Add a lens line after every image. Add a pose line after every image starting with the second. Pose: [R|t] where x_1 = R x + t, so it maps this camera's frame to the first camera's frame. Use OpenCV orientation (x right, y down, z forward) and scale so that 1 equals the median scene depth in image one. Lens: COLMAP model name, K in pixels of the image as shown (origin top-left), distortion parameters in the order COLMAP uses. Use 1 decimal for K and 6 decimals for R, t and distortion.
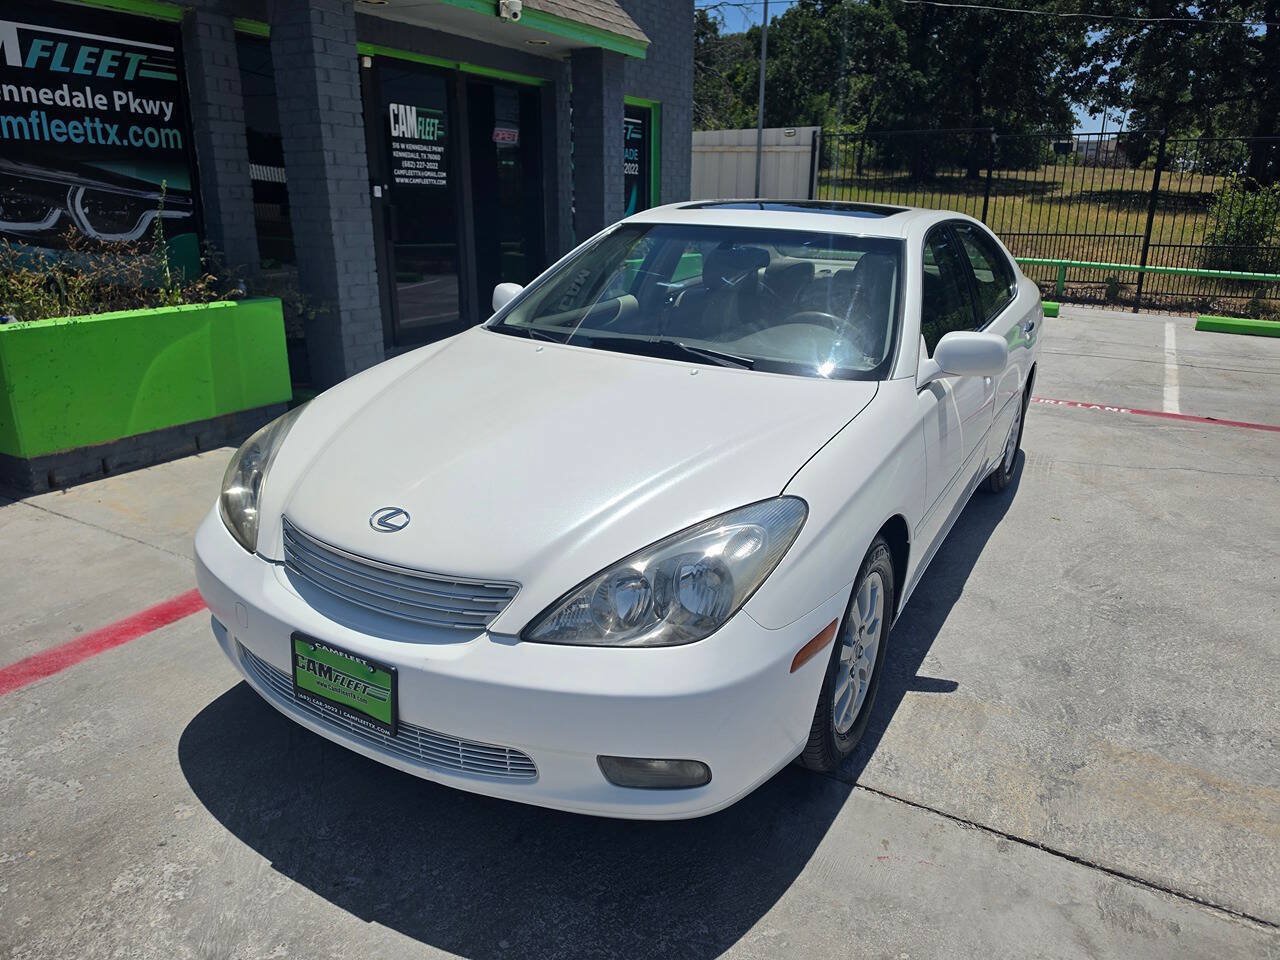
lens RADIAL K [[902.5, 0, 630.1], [0, 902.5, 505.3], [0, 0, 1]] dist [-0.000474, -0.000854]
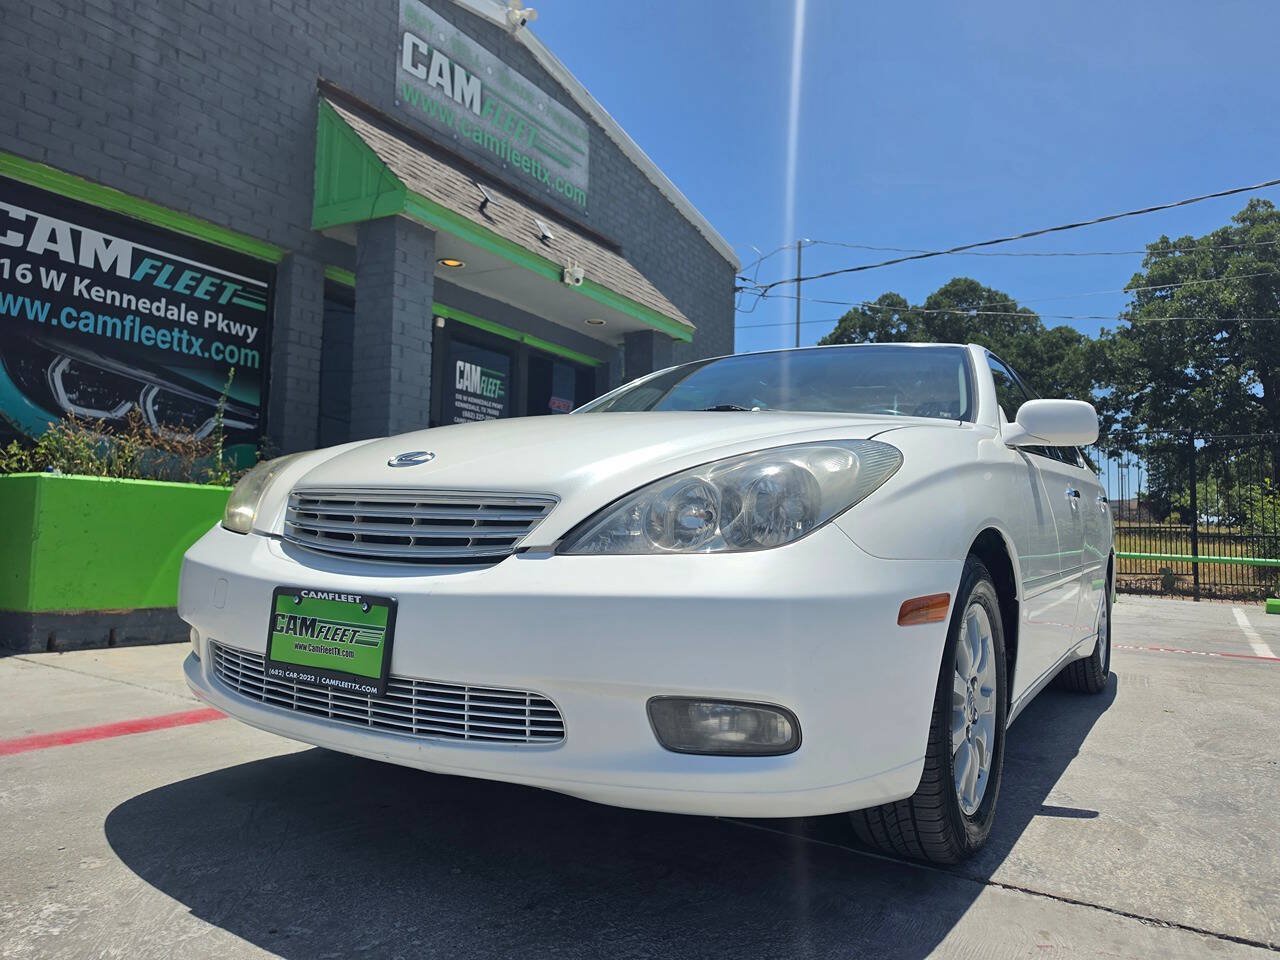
lens RADIAL K [[894.7, 0, 635.7], [0, 894.7, 489.8], [0, 0, 1]] dist [0.110148, -0.190426]
pose [[0.999021, 0.020063, -0.039427, -0.007062], [-0.033712, 0.922362, -0.384852, 0.144214], [0.028645, 0.385805, 0.922136, 0.086640]]
